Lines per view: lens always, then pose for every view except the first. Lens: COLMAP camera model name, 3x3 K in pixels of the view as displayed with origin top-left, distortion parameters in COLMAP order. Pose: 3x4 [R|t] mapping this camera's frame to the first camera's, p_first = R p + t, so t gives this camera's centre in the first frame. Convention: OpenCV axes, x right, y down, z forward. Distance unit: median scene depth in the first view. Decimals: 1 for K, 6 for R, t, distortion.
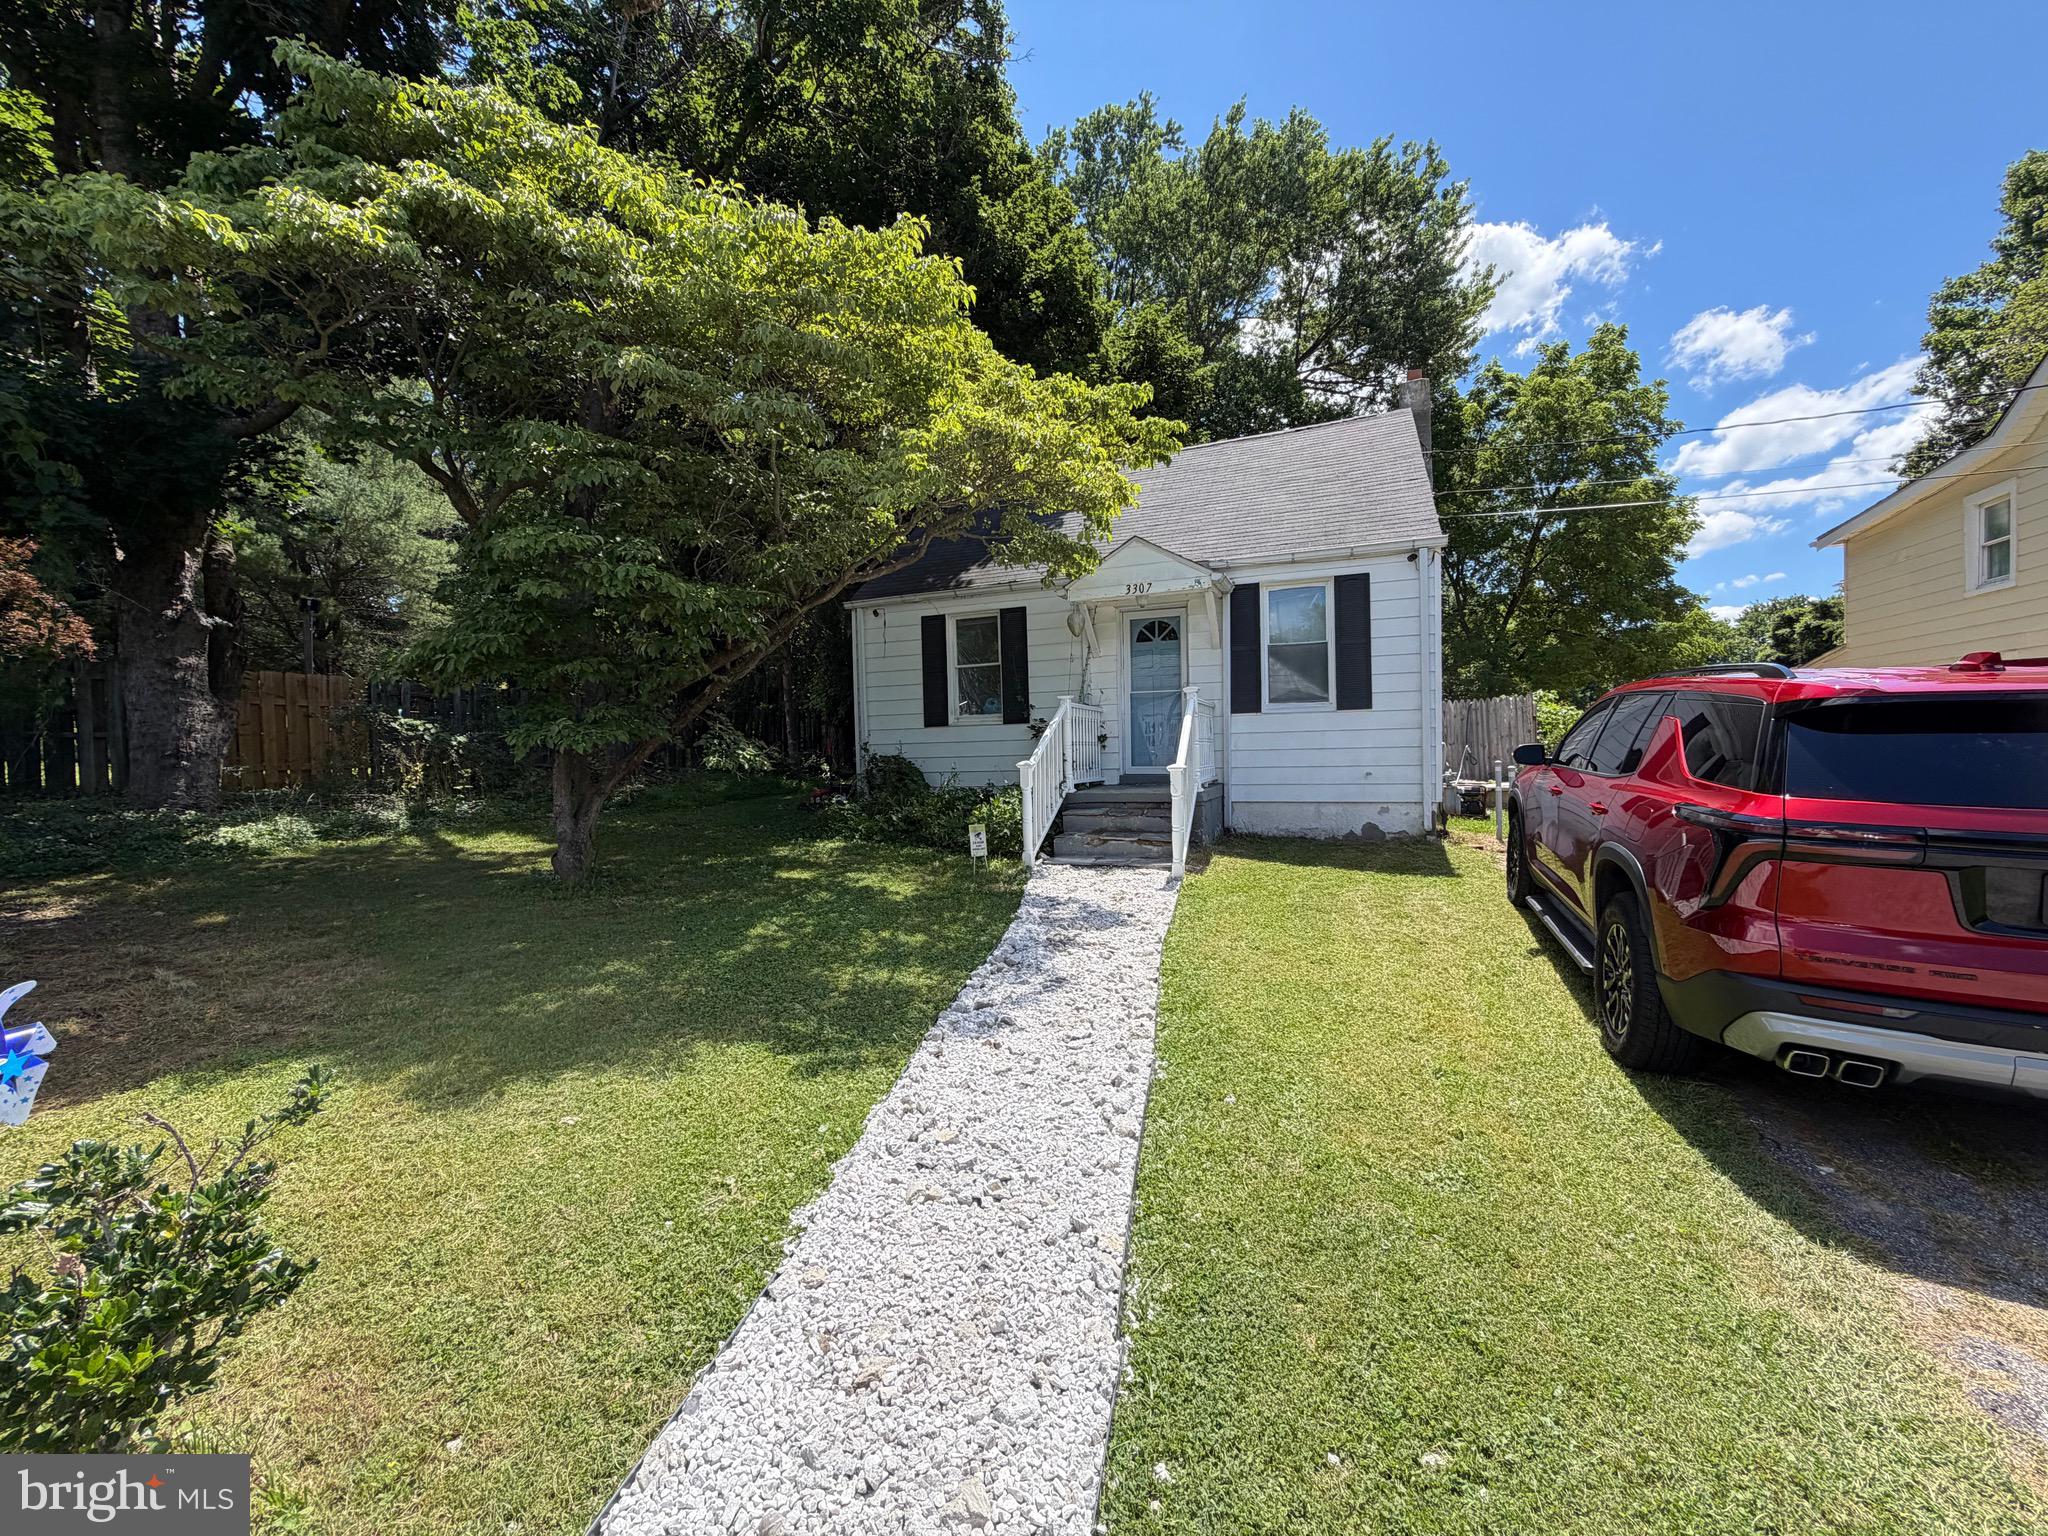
lens RADIAL K [[822.0, 0, 1017.4], [0, 822.0, 752.0], [0, 0, 1]] dist [-0.010441, 0.000097]
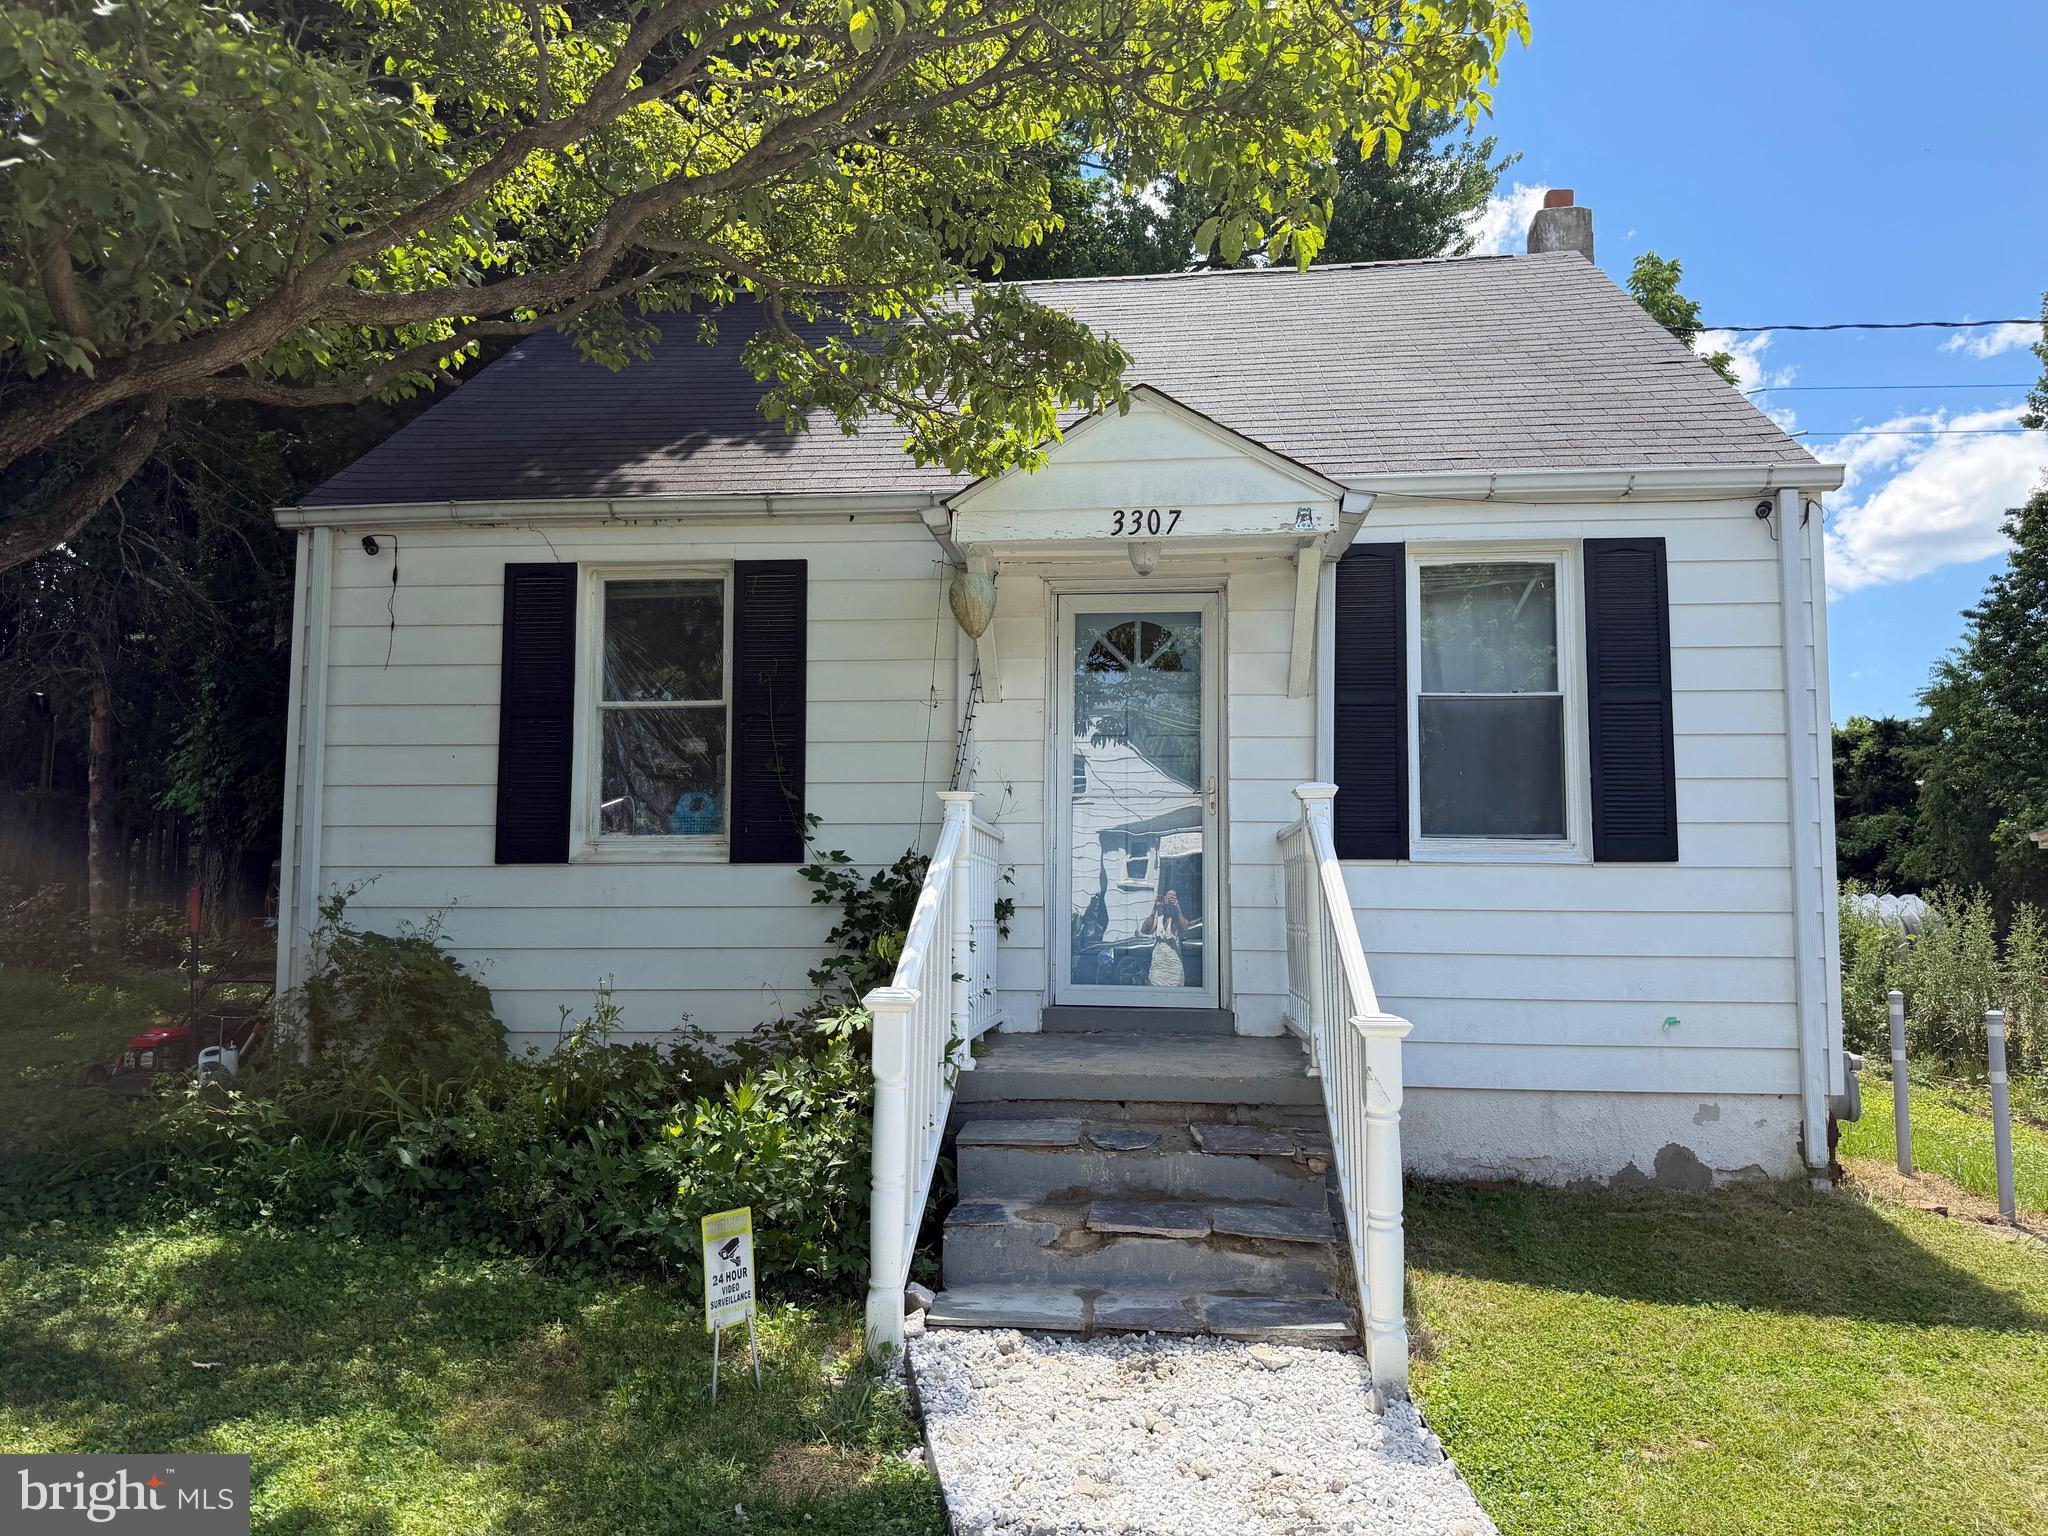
lens RADIAL K [[1439.6, 0, 1051.3], [0, 1439.6, 752.2], [0, 0, 1]] dist [0.081928, -0.158560]
pose [[0.955571, 0.059309, 0.288731, -0.210241], [-0.026984, 0.993036, -0.114677, -0.037110], [-0.293522, 0.101791, 0.950517, 0.995776]]
